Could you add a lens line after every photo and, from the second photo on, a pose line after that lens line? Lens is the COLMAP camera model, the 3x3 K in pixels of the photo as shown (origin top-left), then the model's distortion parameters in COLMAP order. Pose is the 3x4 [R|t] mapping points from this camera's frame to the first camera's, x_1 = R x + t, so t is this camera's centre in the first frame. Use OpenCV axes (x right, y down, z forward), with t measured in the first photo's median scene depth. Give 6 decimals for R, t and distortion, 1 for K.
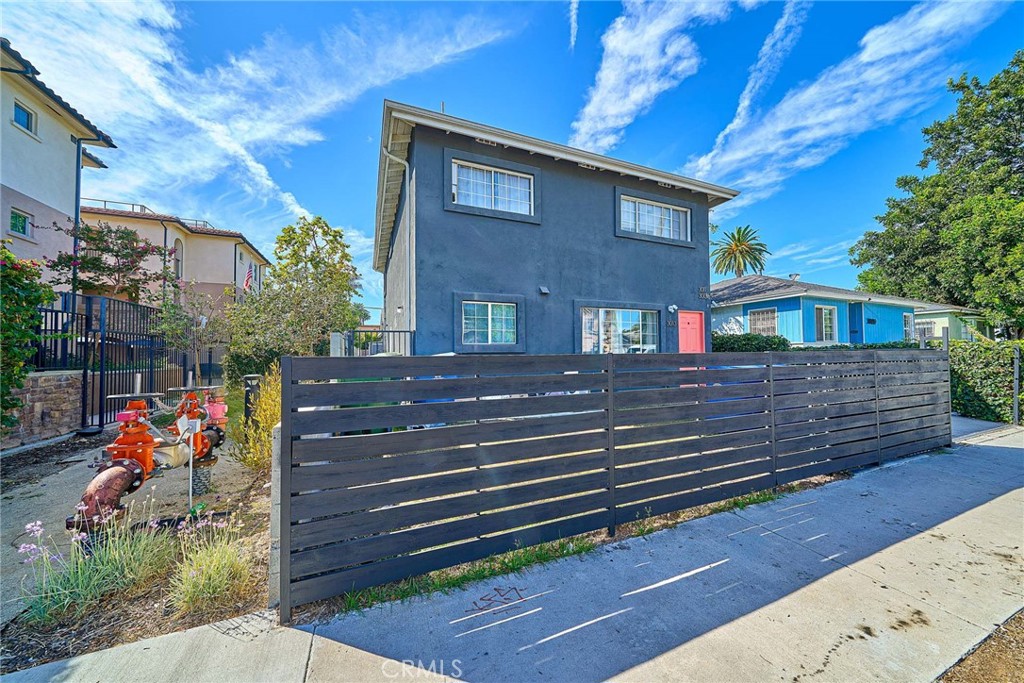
lens RADIAL K [[348.1, 0, 508.6], [0, 348.1, 334.1], [0, 0, 1]] dist [-0.000670, -0.000284]
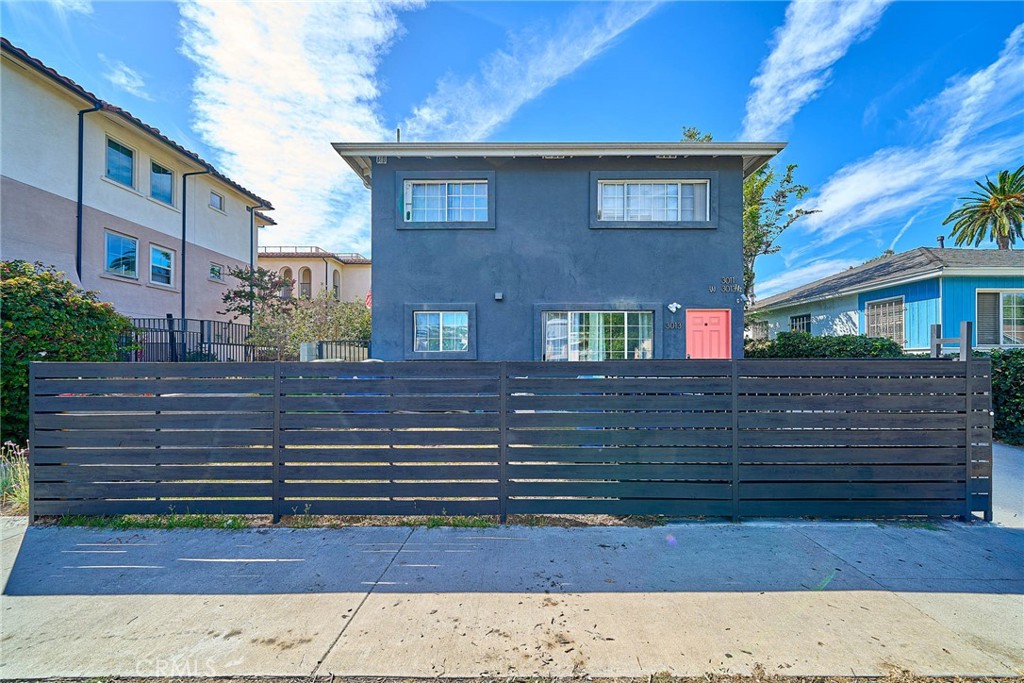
lens RADIAL K [[358.9, 0, 518.4], [0, 358.9, 345.3], [0, 0, 1]] dist [-0.000611, -0.000421]
pose [[0.921069, -0.008778, -0.389301, 0.543464], [0.014392, 0.999830, 0.011507, 0.001210], [0.389134, -0.016202, 0.921039, 0.090559]]
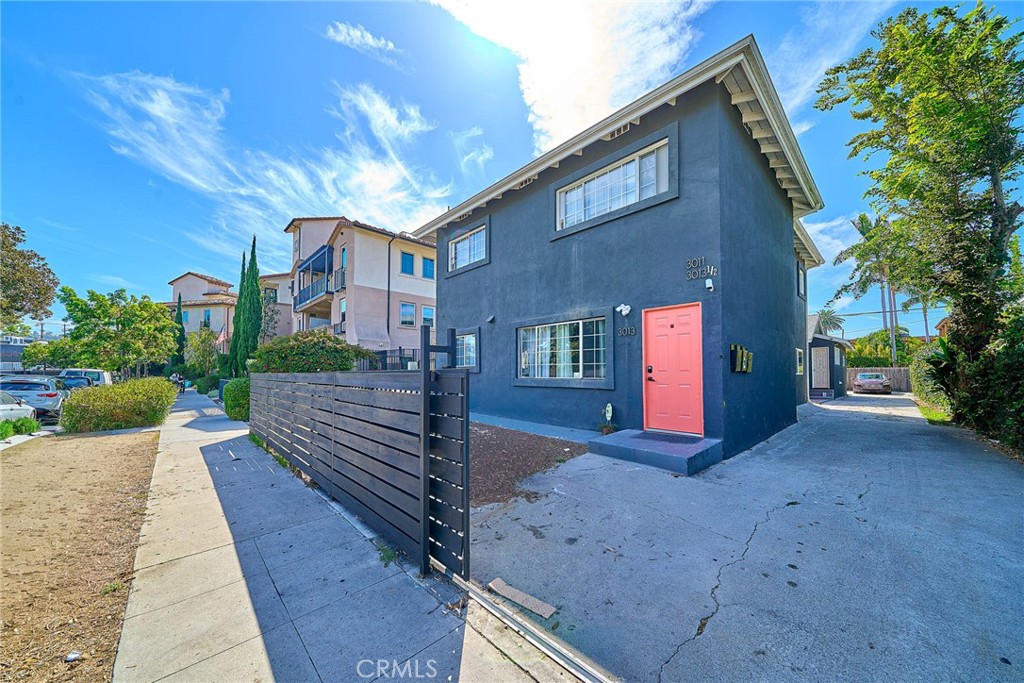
lens RADIAL K [[358.9, 0, 518.4], [0, 358.9, 345.3], [0, 0, 1]] dist [-0.000611, -0.000421]
pose [[0.355251, -0.064536, -0.932540, 1.231765], [0.040519, 0.997739, -0.053612, 0.029345], [0.933892, -0.018740, 0.357063, 0.655714]]
